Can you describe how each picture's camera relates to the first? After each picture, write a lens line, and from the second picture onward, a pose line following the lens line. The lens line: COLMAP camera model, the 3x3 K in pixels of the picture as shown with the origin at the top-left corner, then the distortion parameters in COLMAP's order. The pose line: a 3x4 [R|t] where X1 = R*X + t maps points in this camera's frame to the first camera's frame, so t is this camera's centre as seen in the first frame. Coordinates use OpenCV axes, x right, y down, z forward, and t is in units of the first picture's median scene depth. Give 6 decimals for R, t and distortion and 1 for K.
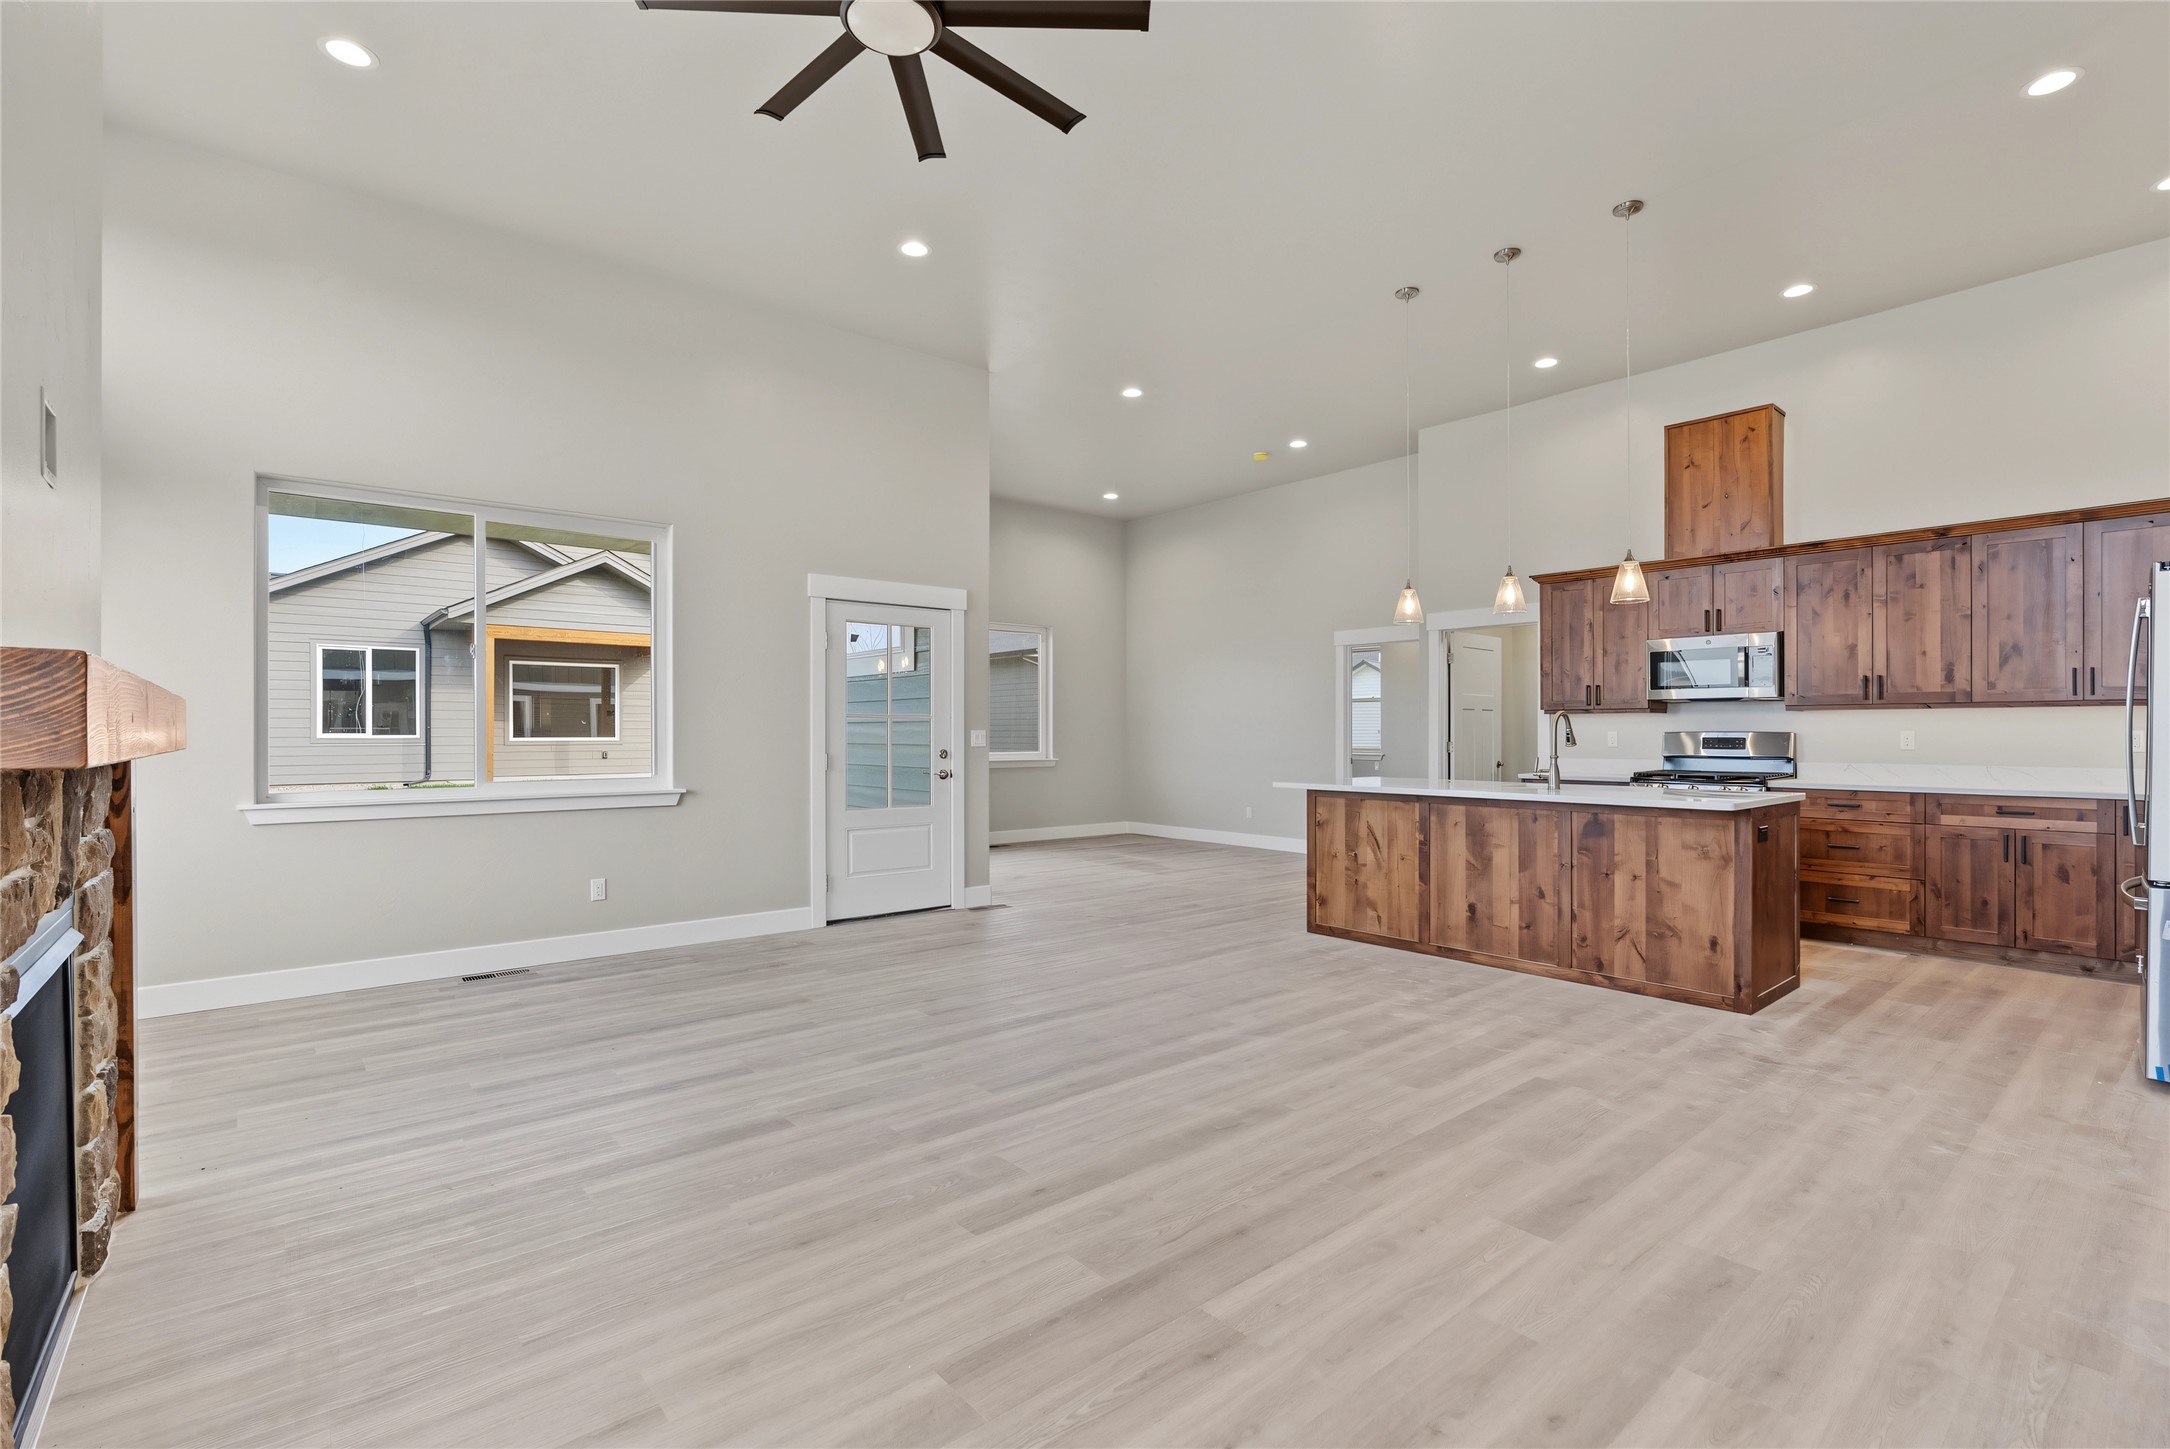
lens RADIAL K [[987.0, 0, 1092.3], [0, 987.0, 733.0], [0, 0, 1]] dist [-0.012734, 0.004885]
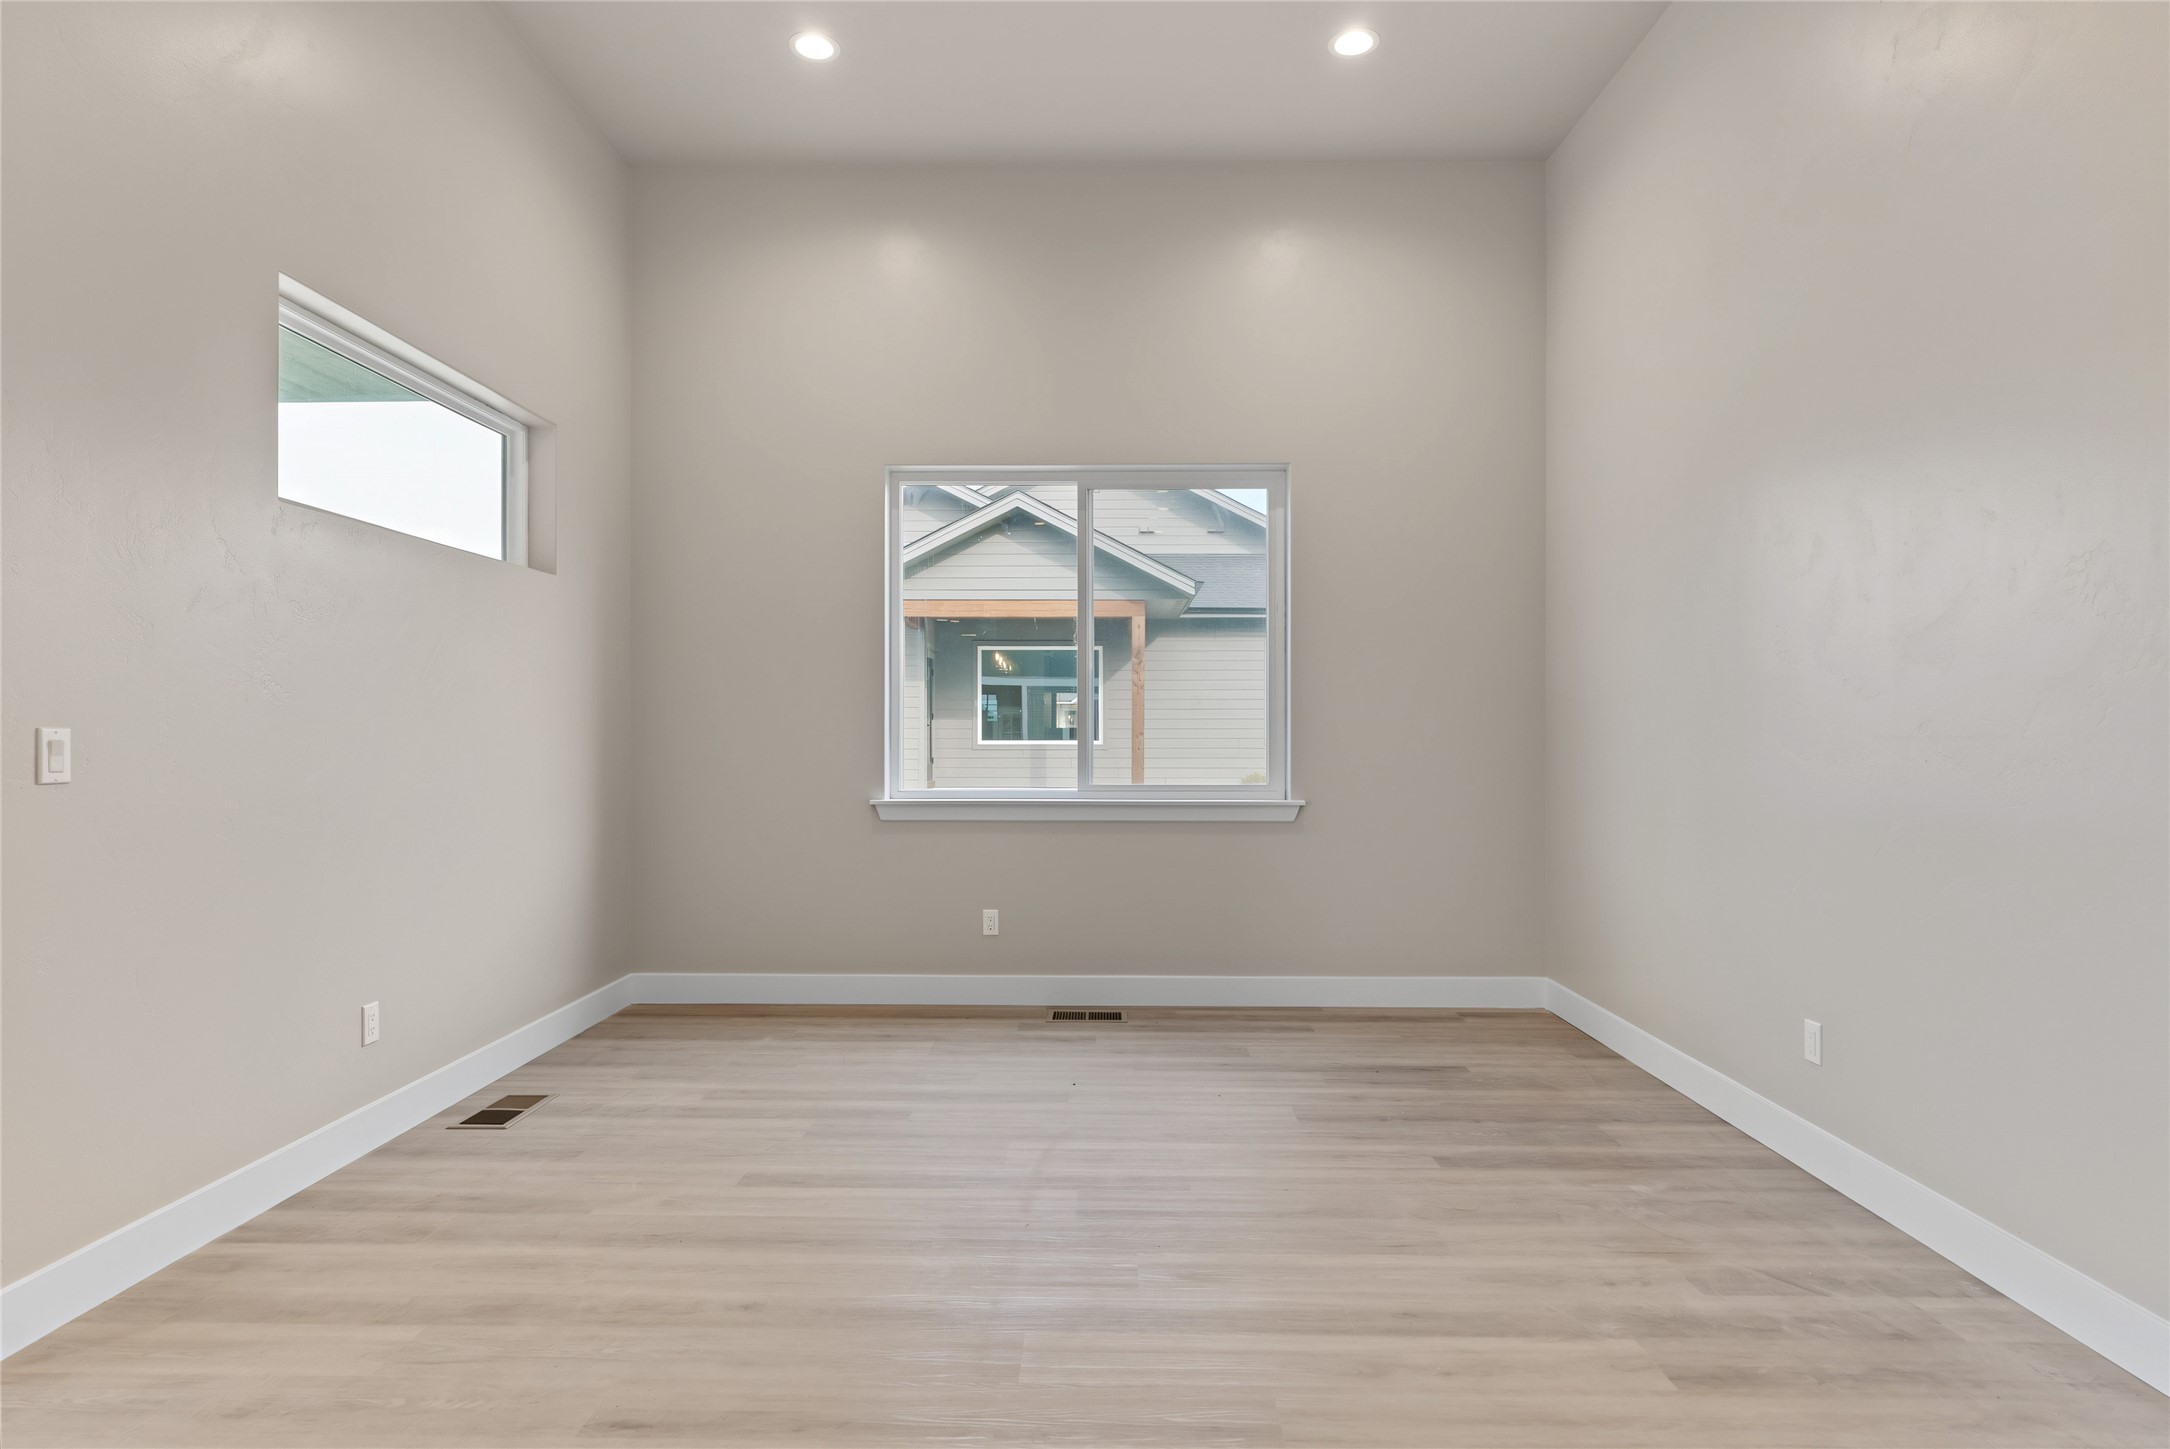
lens RADIAL K [[1135.9, 0, 1094.8], [0, 1135.9, 736.6], [0, 0, 1]] dist [0.003654, 0.000296]
pose [[0.751423, 0.001368, -0.659819, 0.442073], [-0.000445, 0.999999, 0.001566, 0.000710], [0.659820, -0.000883, 0.751423, 1.312199]]
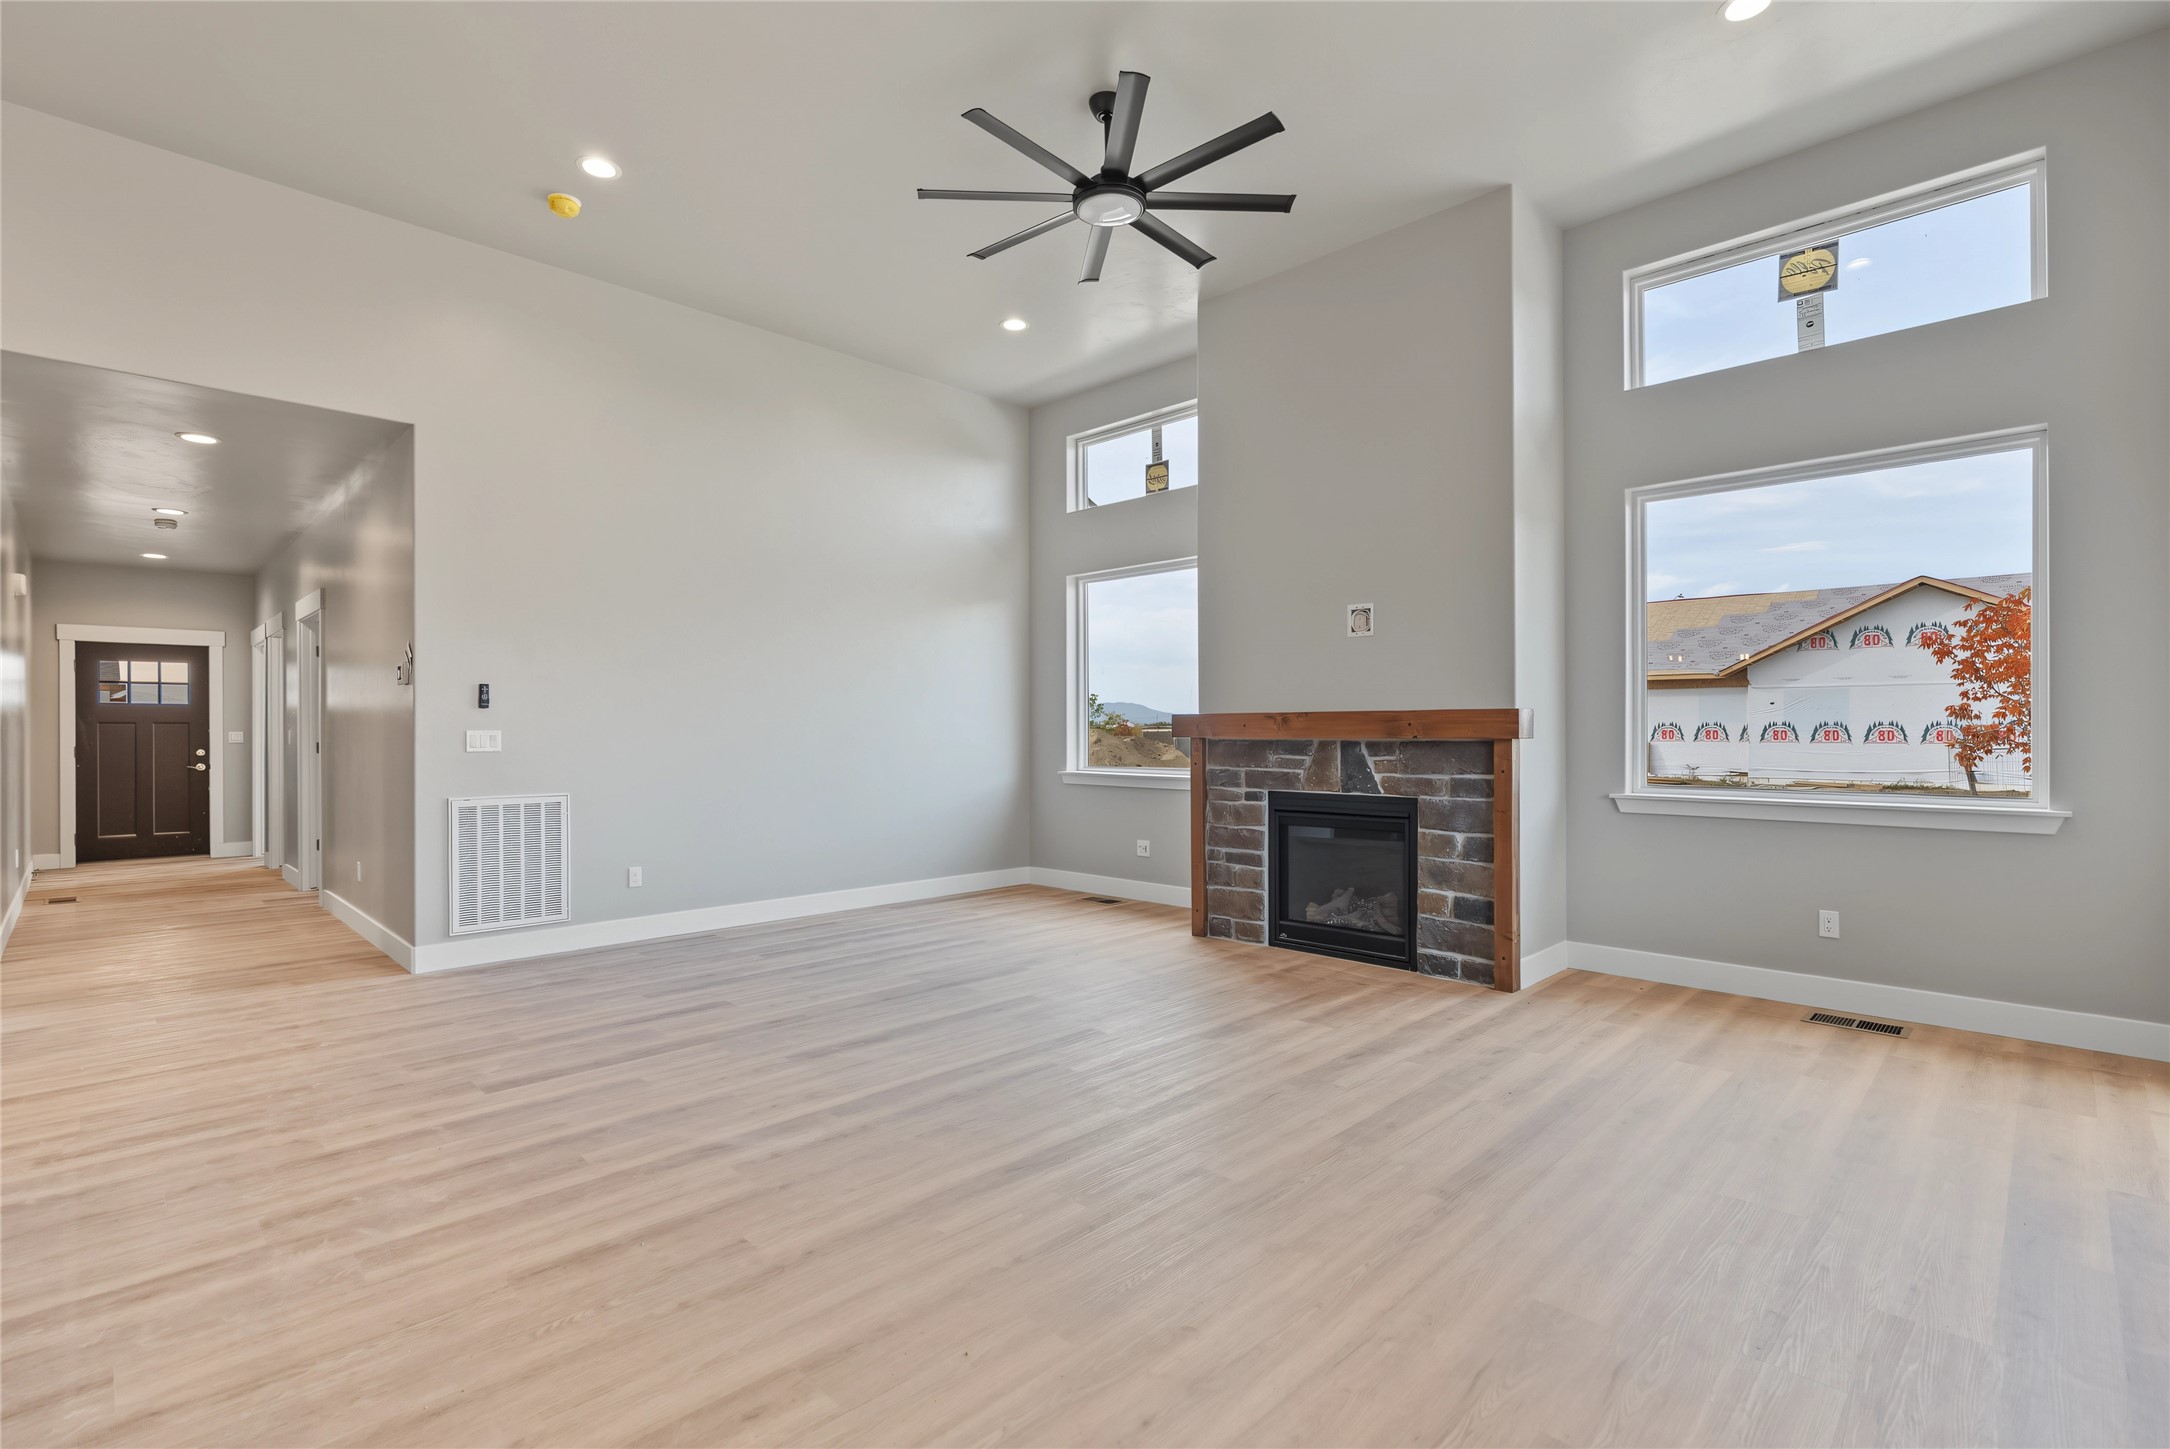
lens RADIAL K [[987.0, 0, 1088.3], [0, 987.0, 730.2], [0, 0, 1]] dist [-0.012734, 0.004885]
pose [[-0.996298, 0.002781, -0.085926, -0.031159], [0.002708, 0.999996, 0.000967, -0.000929], [0.085928, 0.000731, -0.996301, 1.339457]]
